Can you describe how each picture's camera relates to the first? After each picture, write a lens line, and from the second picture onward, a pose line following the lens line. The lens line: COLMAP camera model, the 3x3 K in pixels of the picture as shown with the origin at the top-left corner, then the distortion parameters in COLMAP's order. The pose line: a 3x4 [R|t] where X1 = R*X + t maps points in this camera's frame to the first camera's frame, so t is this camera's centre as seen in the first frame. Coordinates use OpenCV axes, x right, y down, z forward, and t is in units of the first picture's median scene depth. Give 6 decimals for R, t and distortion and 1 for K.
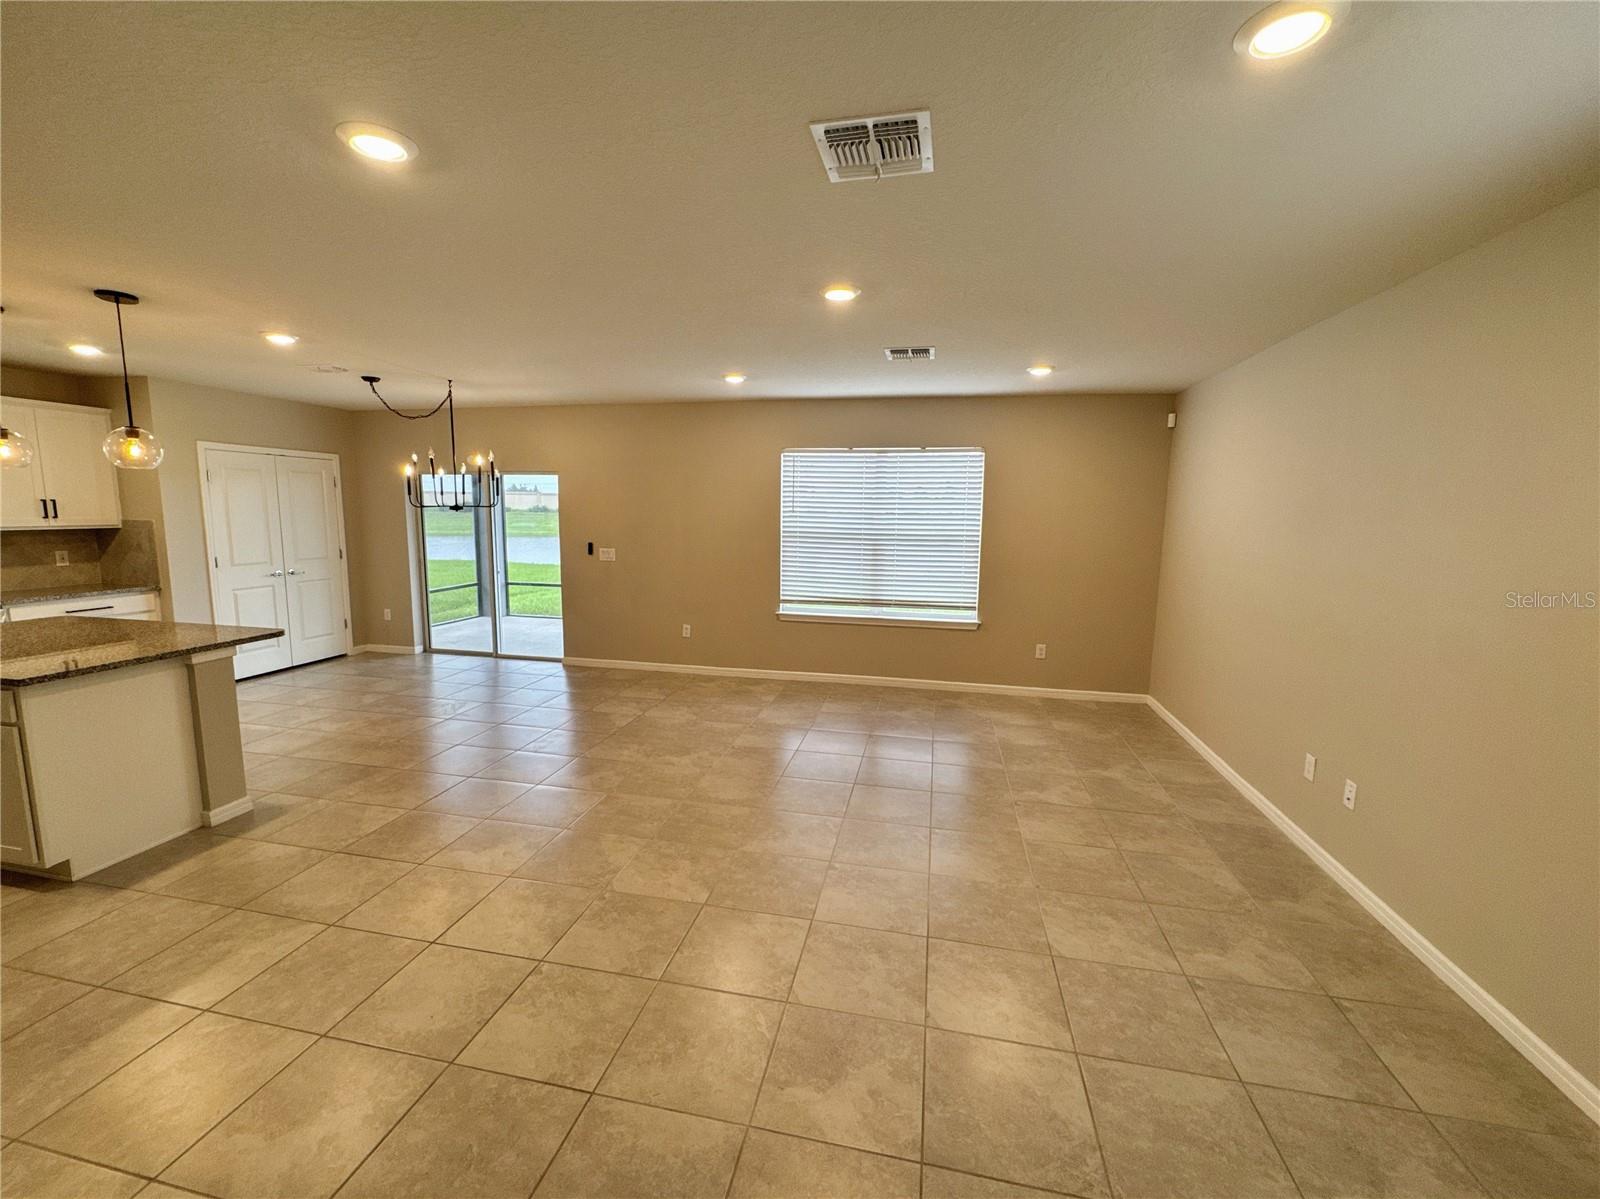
lens RADIAL K [[638.0, 0, 786.3], [0, 638.0, 594.1], [0, 0, 1]] dist [-0.000932, 0.000161]
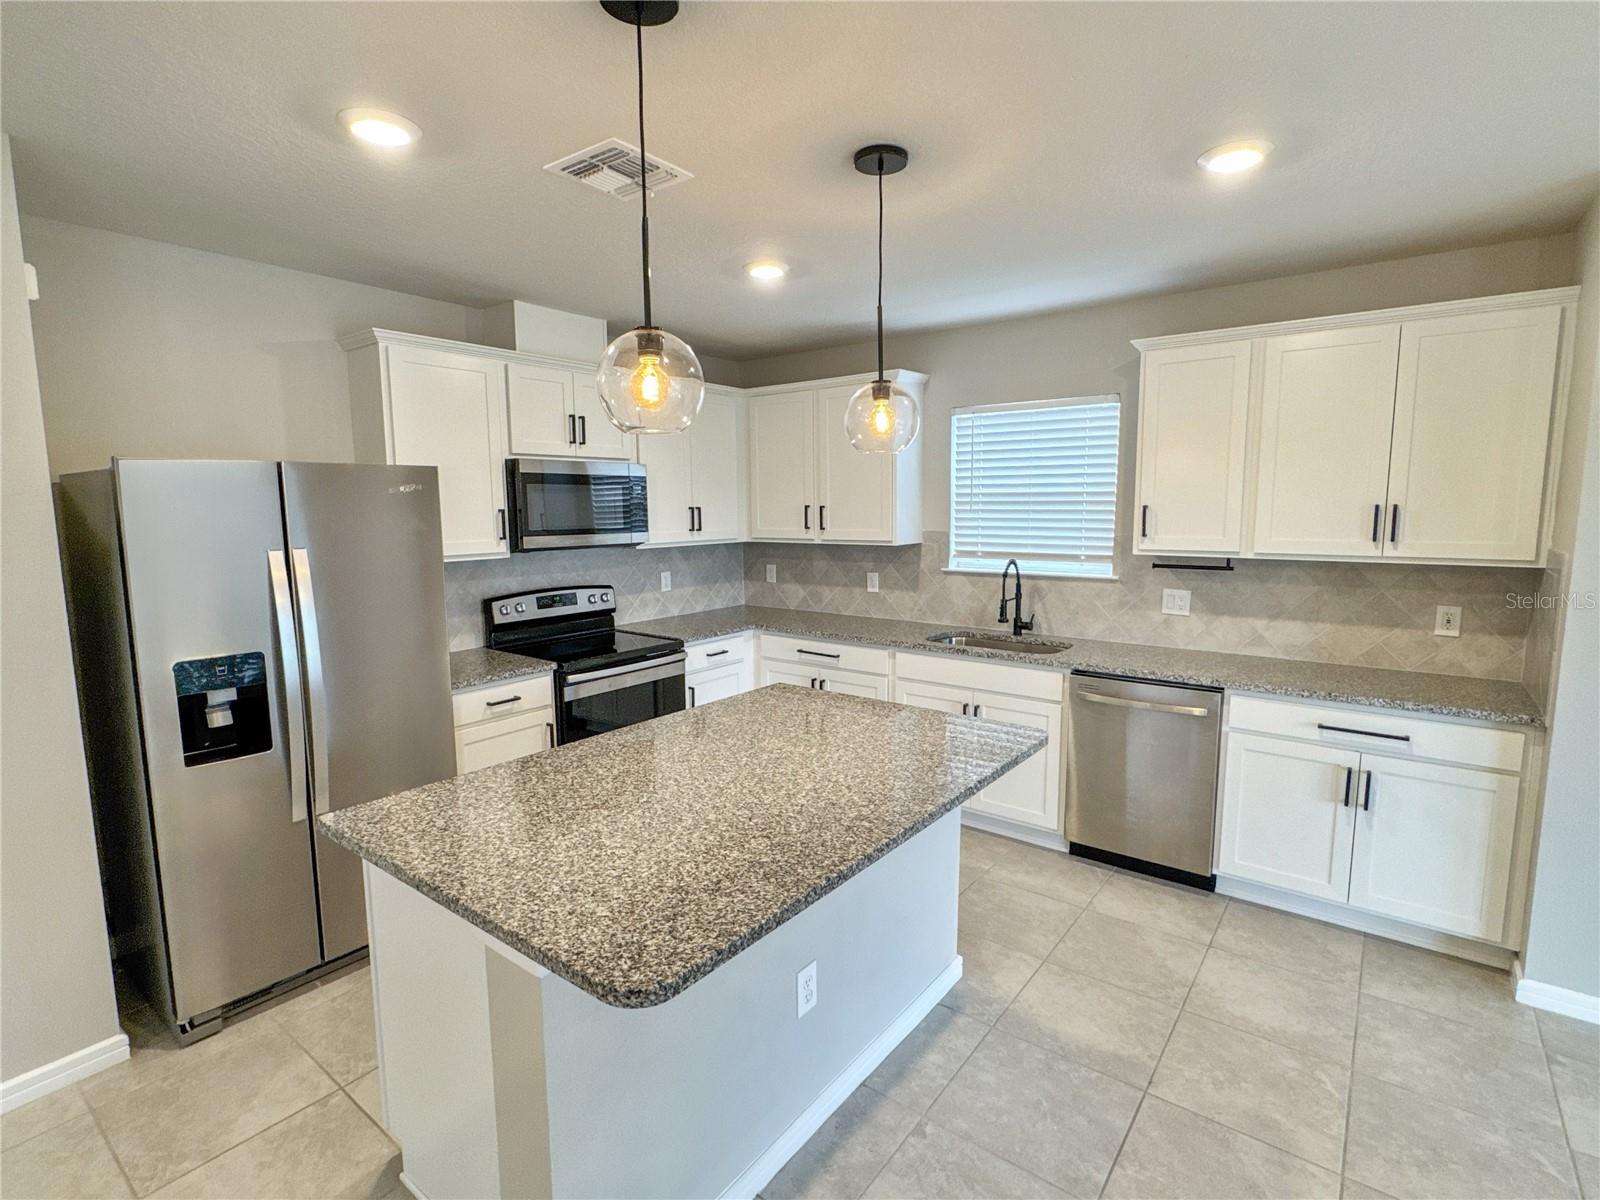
lens RADIAL K [[783.8, 0, 795.5], [0, 783.8, 594.6], [0, 0, 1]] dist [0.001064, -0.000893]
pose [[-0.429472, 0.096097, -0.897953, -0.297969], [-0.121163, 0.979201, 0.162741, -0.094145], [0.894915, 0.178691, -0.408896, 0.648588]]
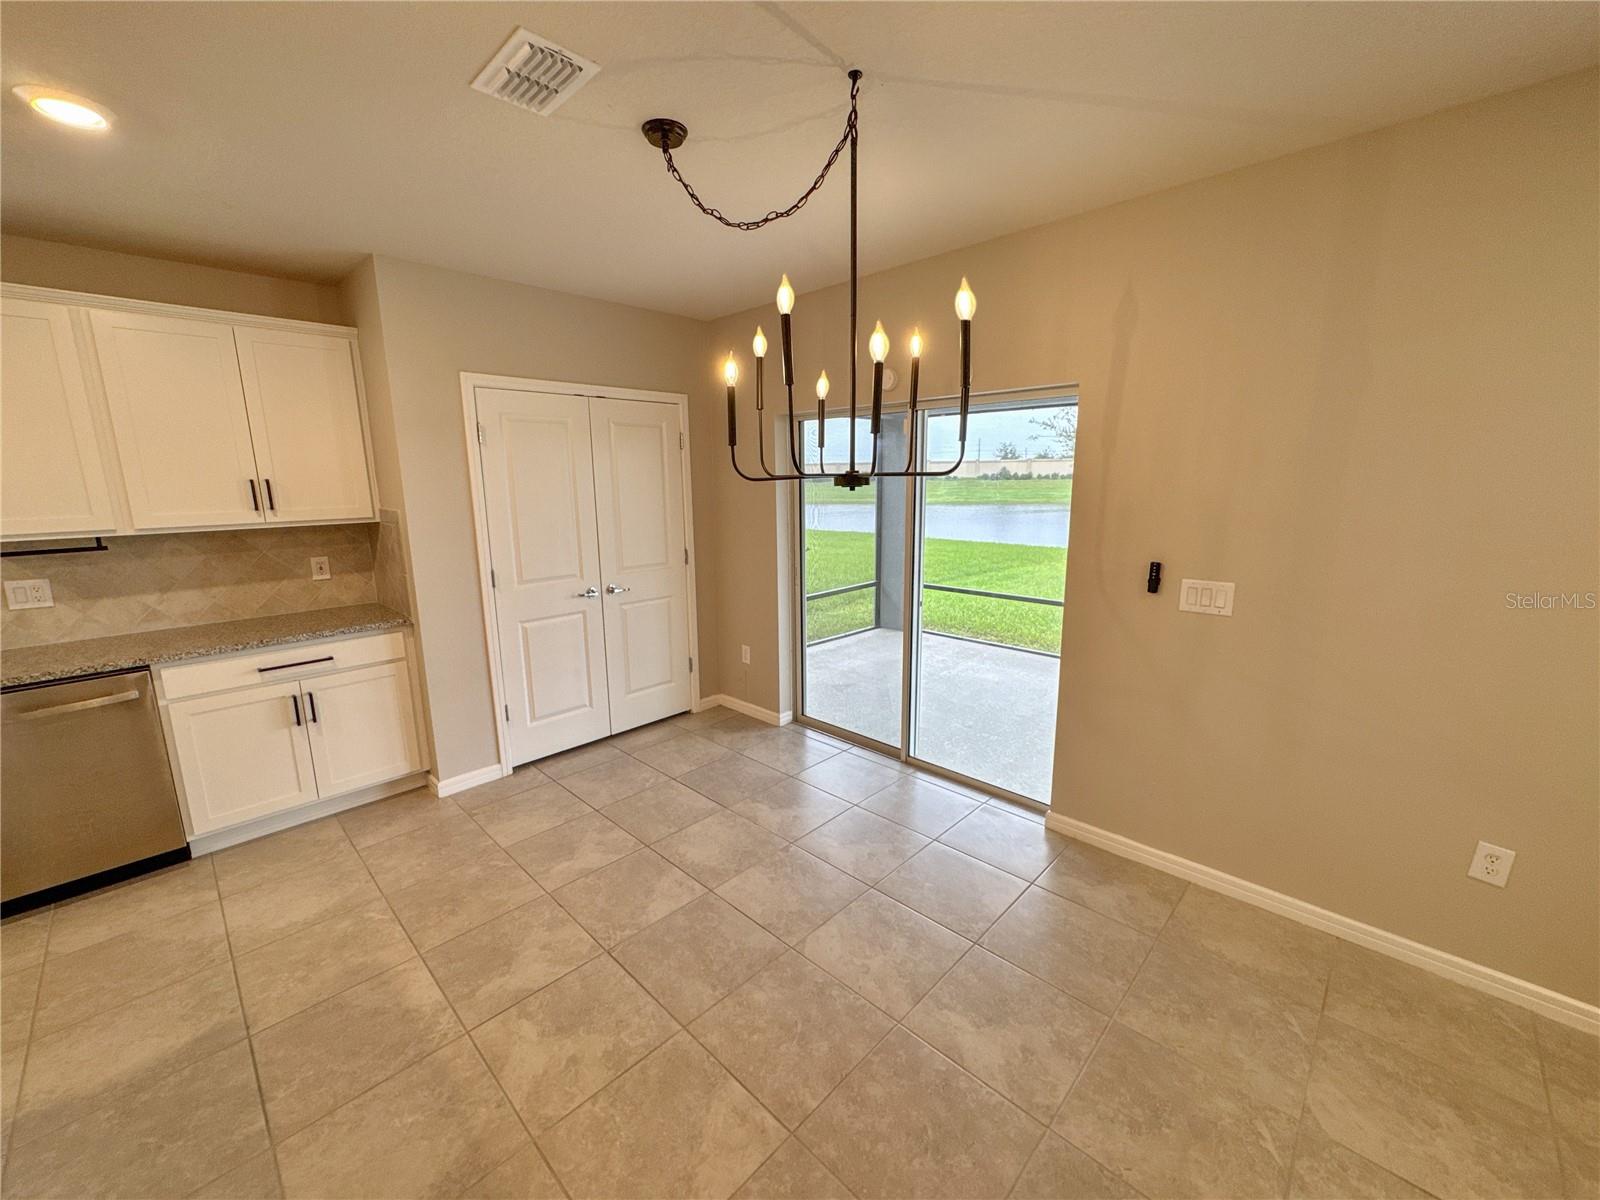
lens RADIAL K [[638.0, 0, 803.4], [0, 638.0, 595.1], [0, 0, 1]] dist [-0.000932, 0.000161]
pose [[0.849679, 0.075260, -0.521902, -0.294733], [-0.048167, 0.996702, 0.065311, -0.078608], [0.525096, -0.030355, 0.850502, 0.573613]]
